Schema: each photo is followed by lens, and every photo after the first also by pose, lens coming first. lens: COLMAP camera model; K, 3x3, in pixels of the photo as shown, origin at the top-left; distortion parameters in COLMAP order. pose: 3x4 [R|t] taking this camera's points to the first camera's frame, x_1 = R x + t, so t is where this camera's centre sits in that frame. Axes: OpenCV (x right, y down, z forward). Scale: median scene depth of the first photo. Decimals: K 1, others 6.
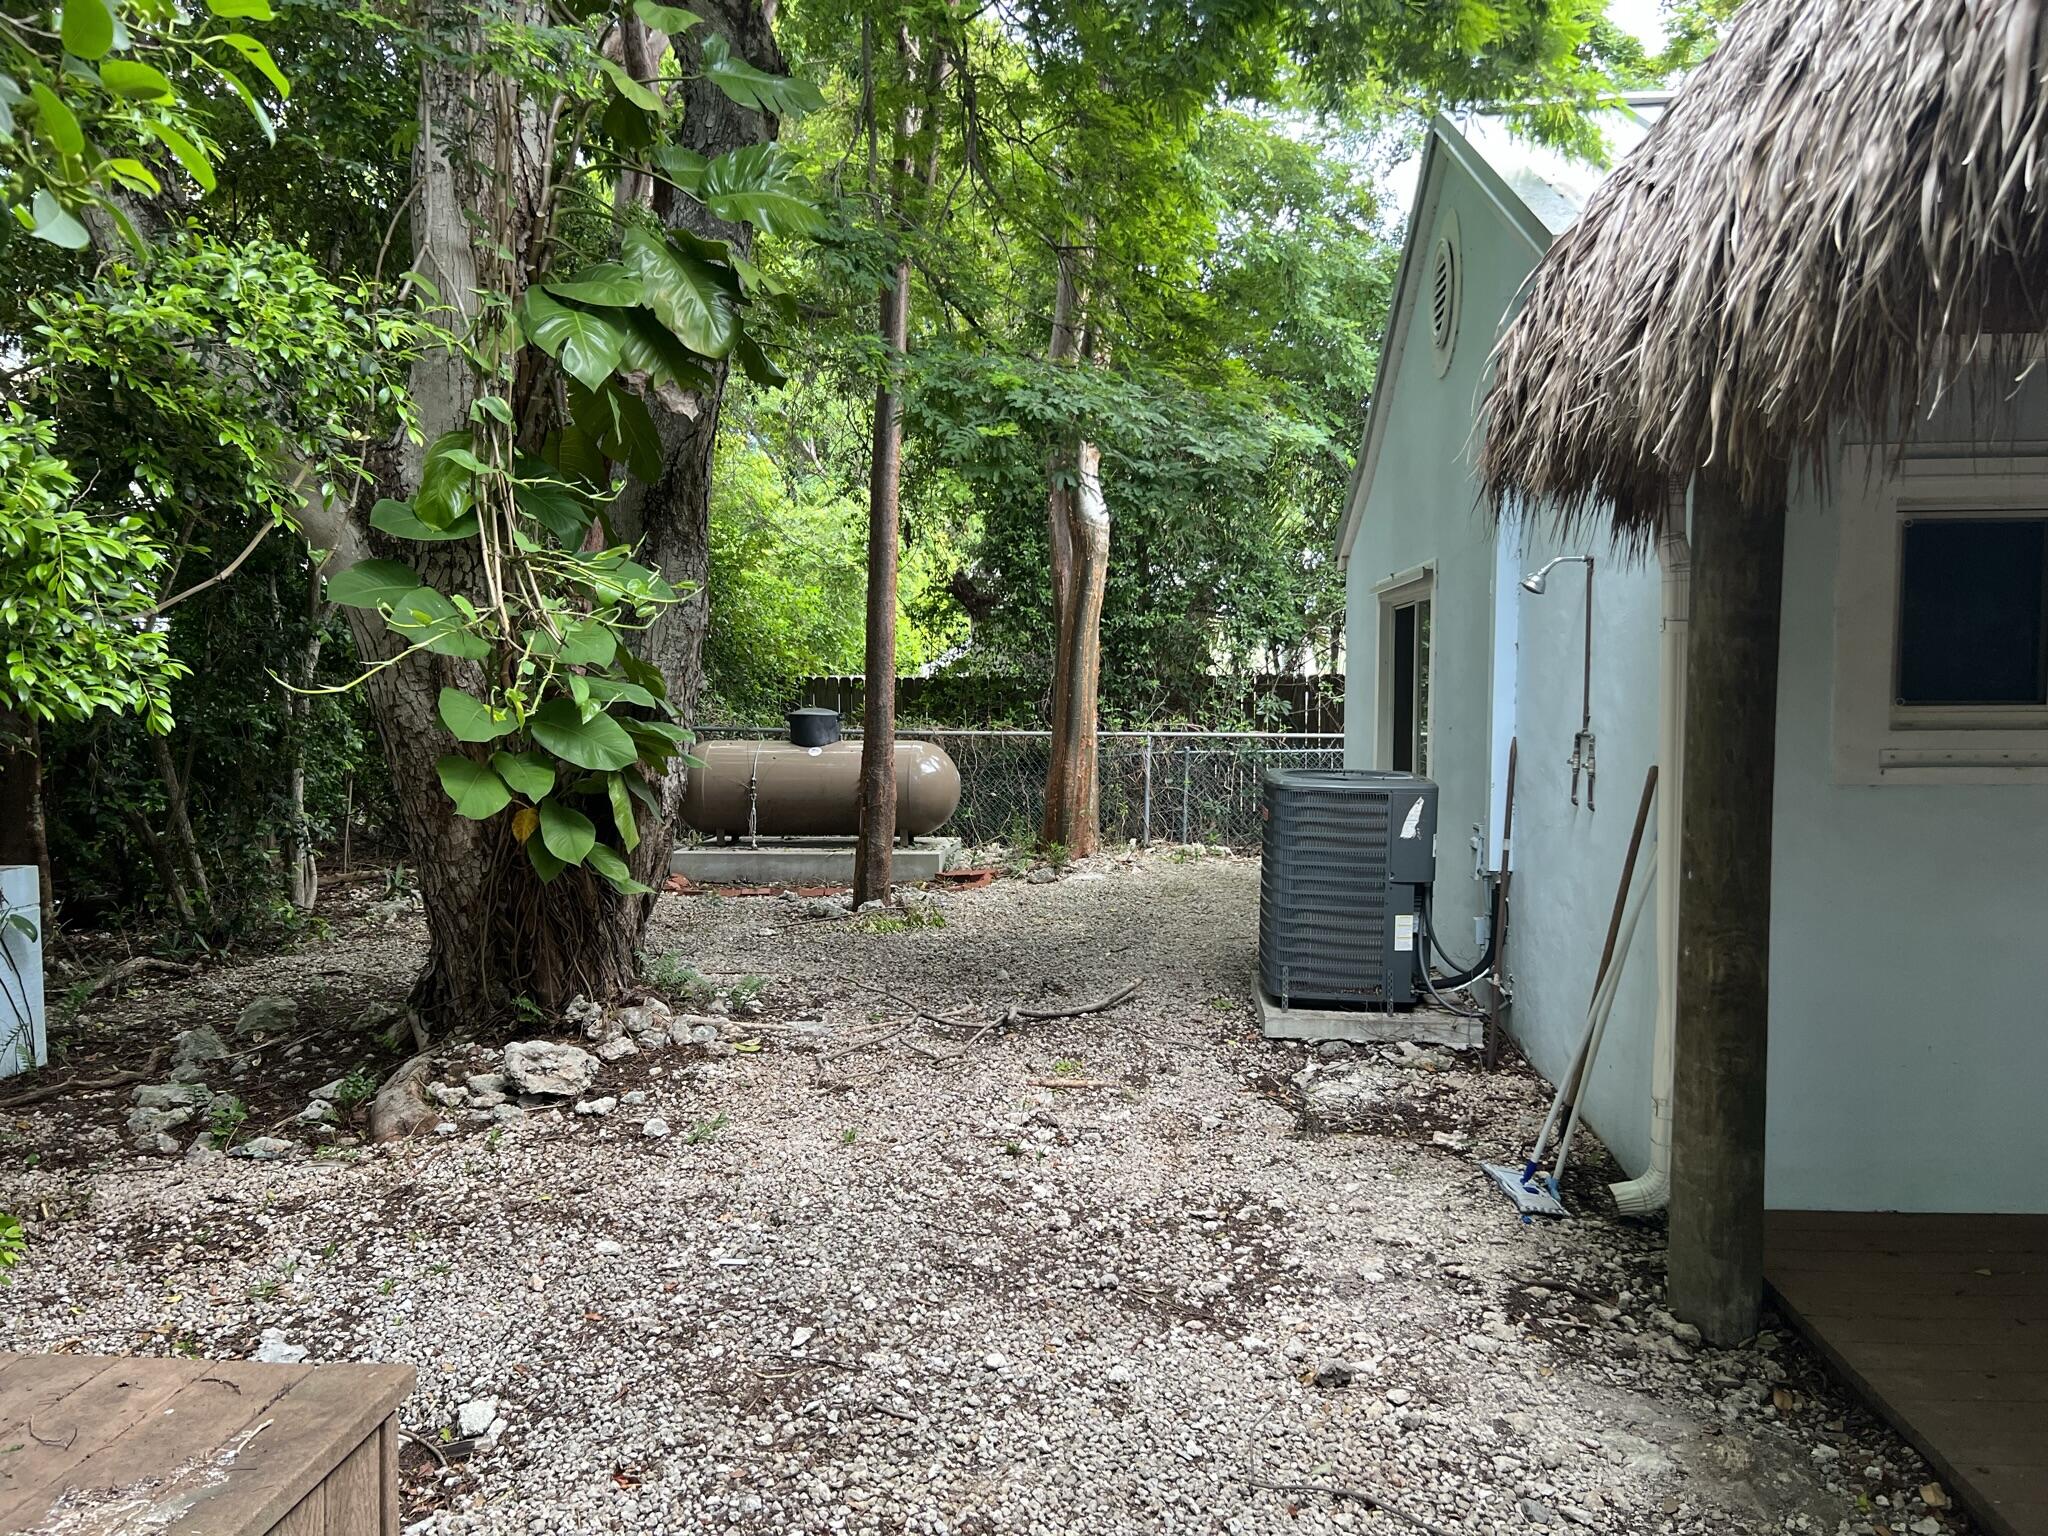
lens RADIAL K [[1540.8, 0, 1041.0], [0, 1540.8, 785.9], [0, 0, 1]] dist [0.065542, -0.077761]
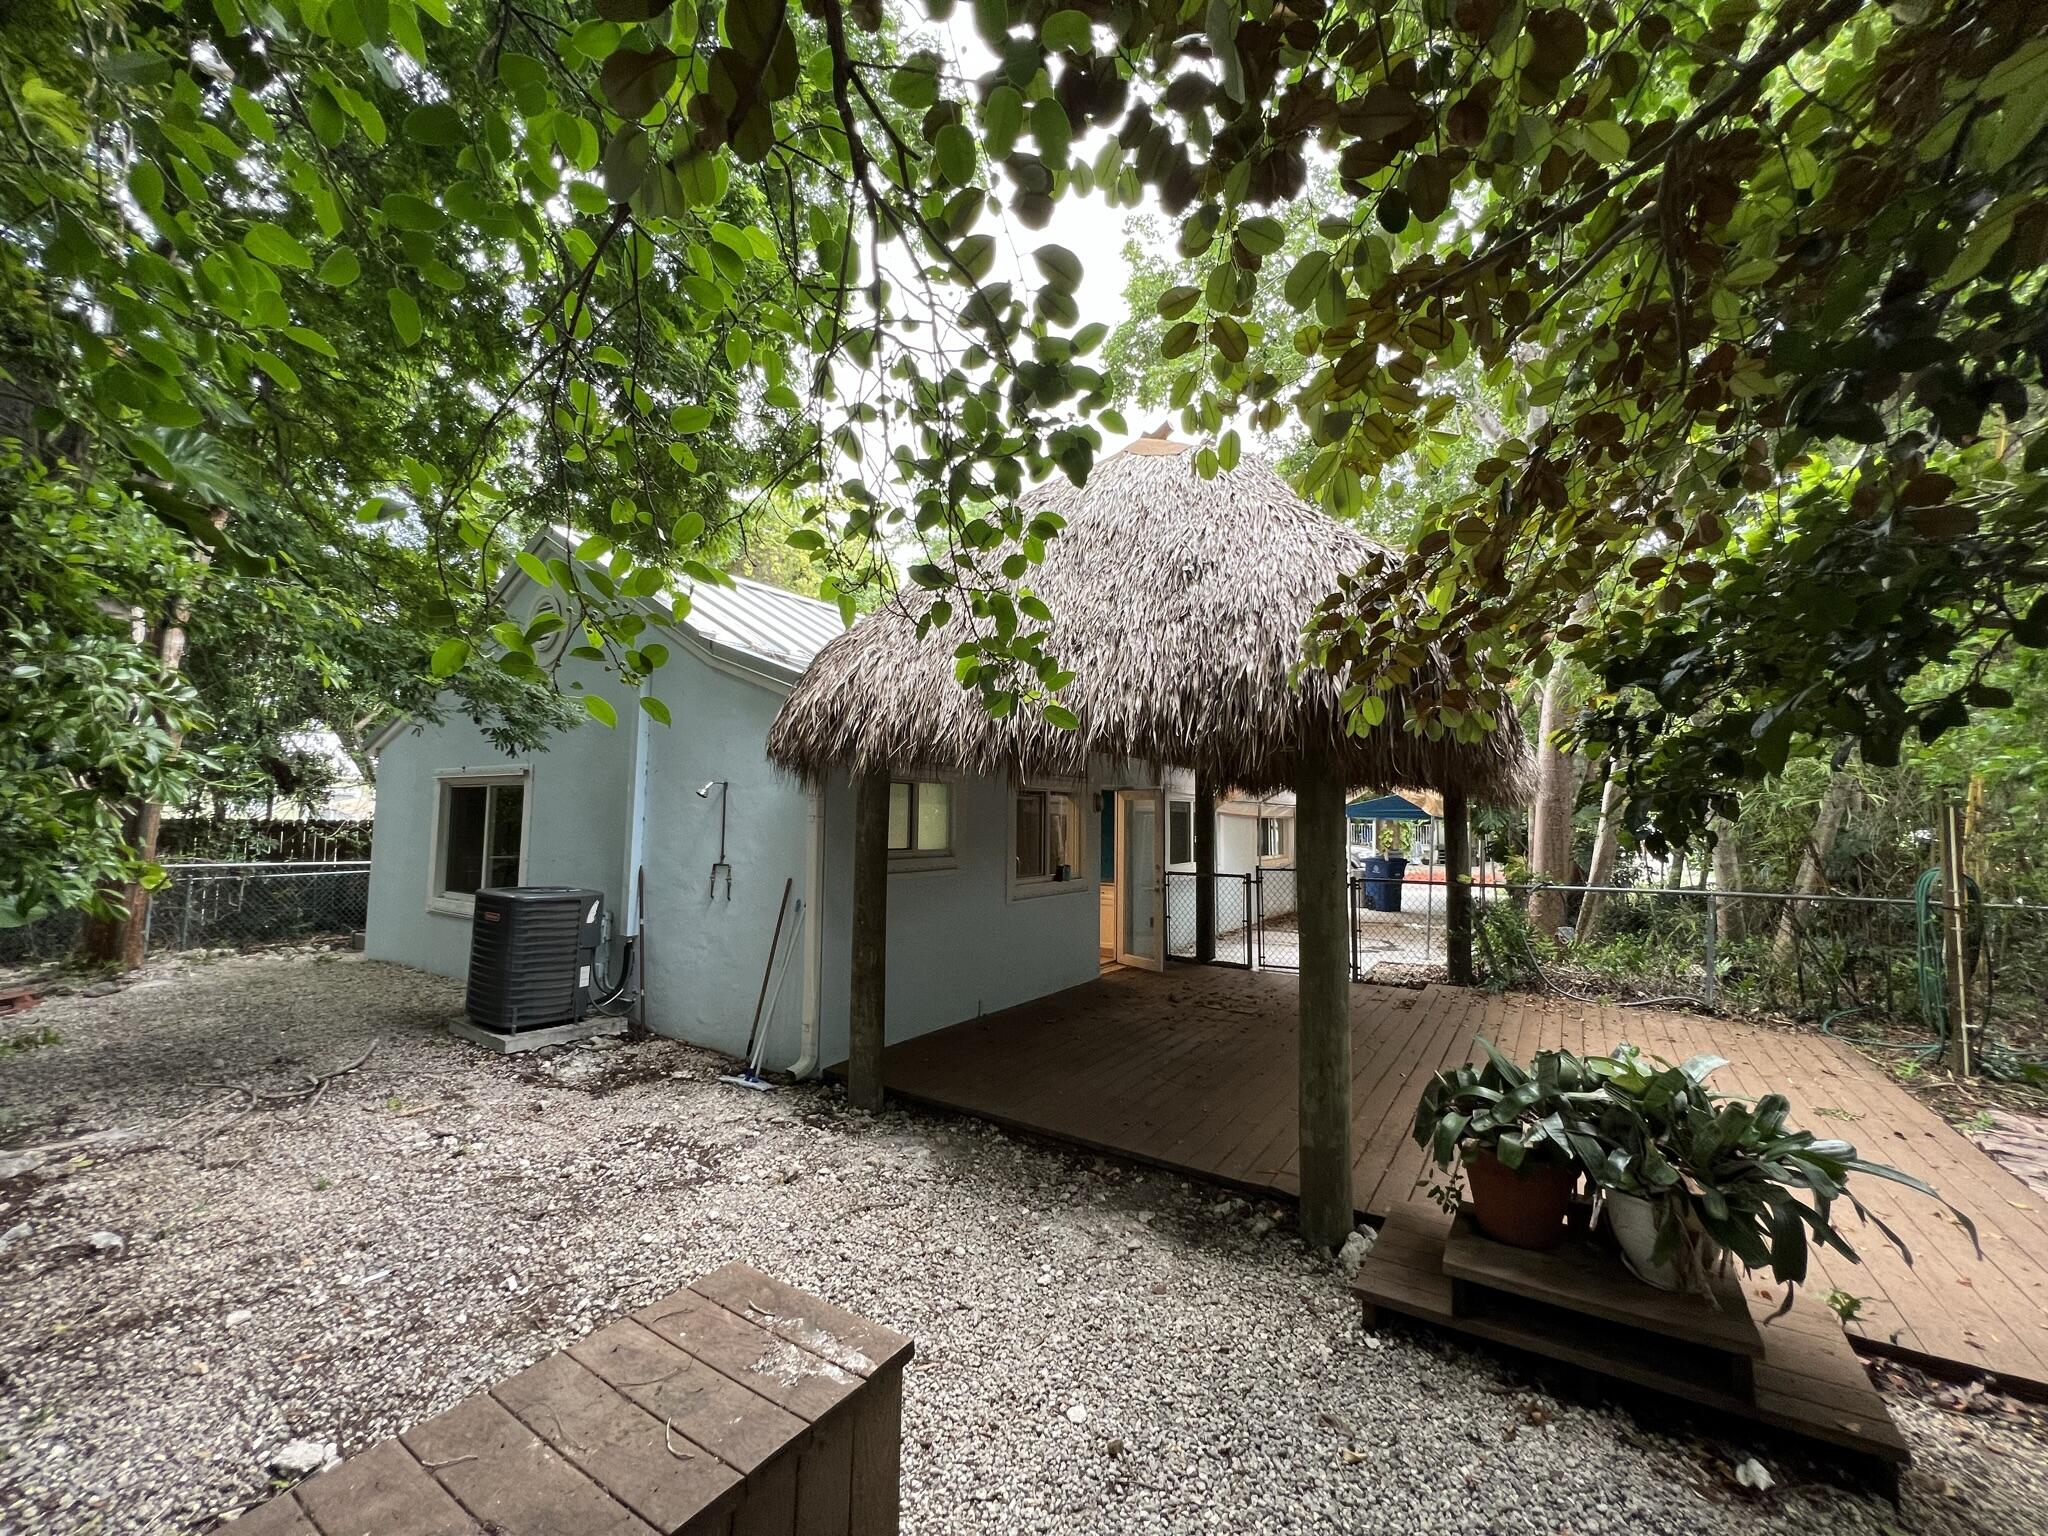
lens RADIAL K [[820.0, 0, 1015.5], [0, 820.0, 763.6], [0, 0, 1]] dist [-0.005709, 0.000701]
pose [[0.495246, 0.070358, 0.865899, -0.447886], [0.048024, 0.992974, -0.108151, -0.030396], [-0.867424, 0.095146, 0.488387, 0.088205]]
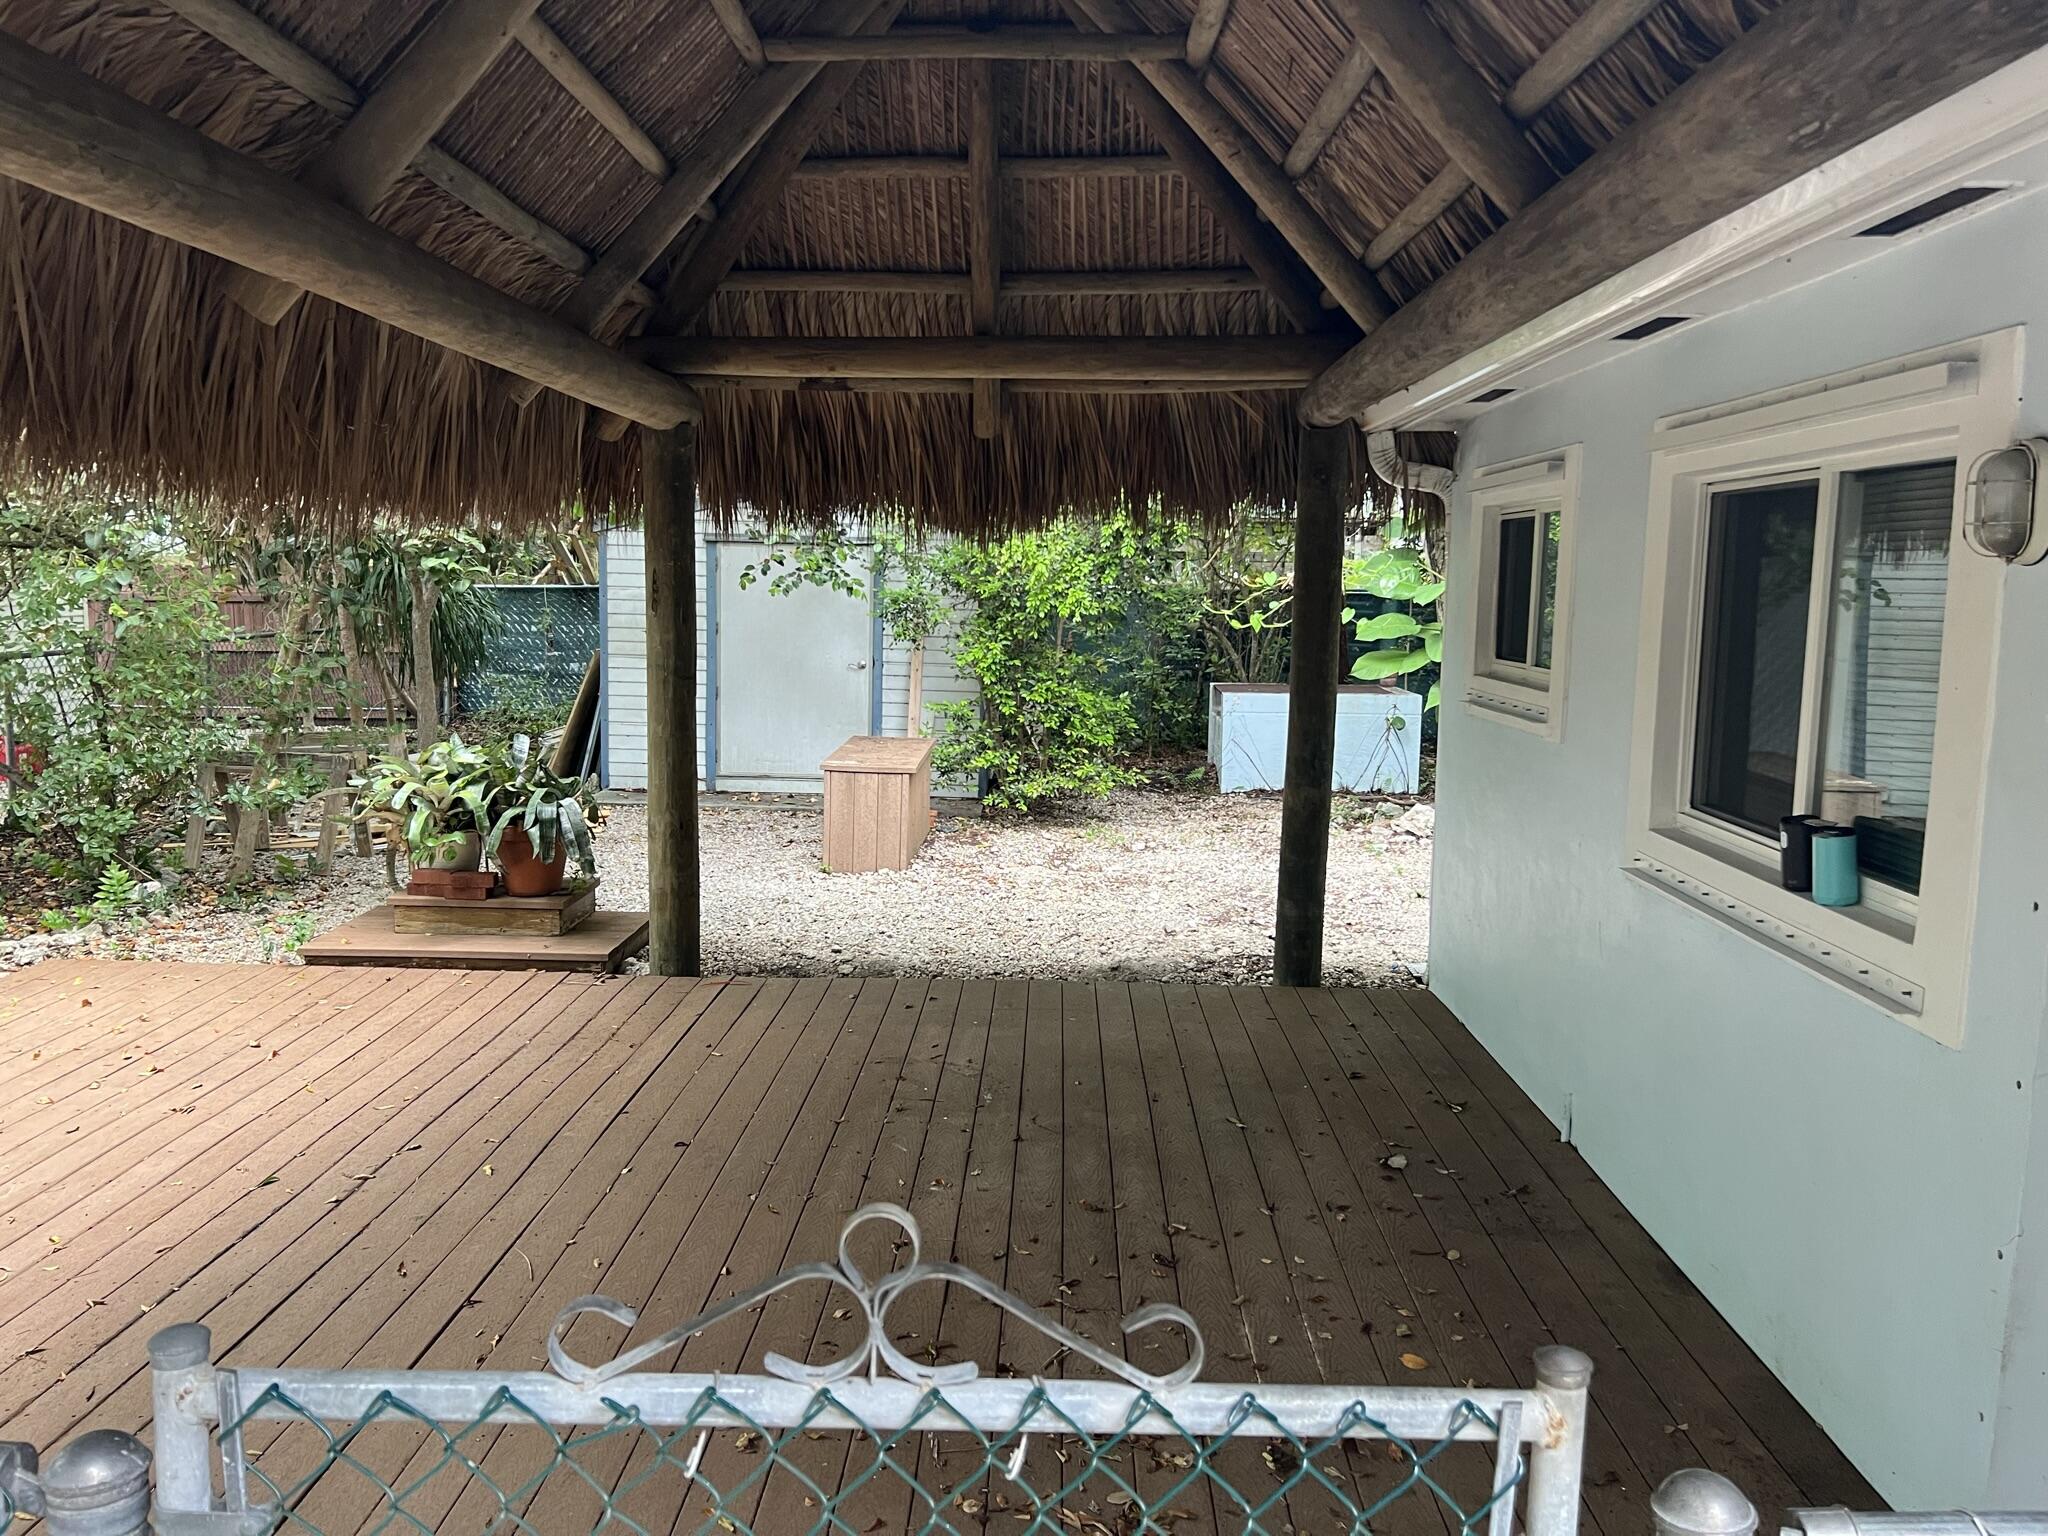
lens RADIAL K [[1540.8, 0, 1024.4], [0, 1540.8, 781.2], [0, 0, 1]] dist [0.065542, -0.077761]
pose [[0.046608, 0.138404, -0.989279, 1.553071], [-0.087524, 0.987112, 0.133977, -0.075443], [0.995071, 0.080341, 0.058121, 0.432123]]
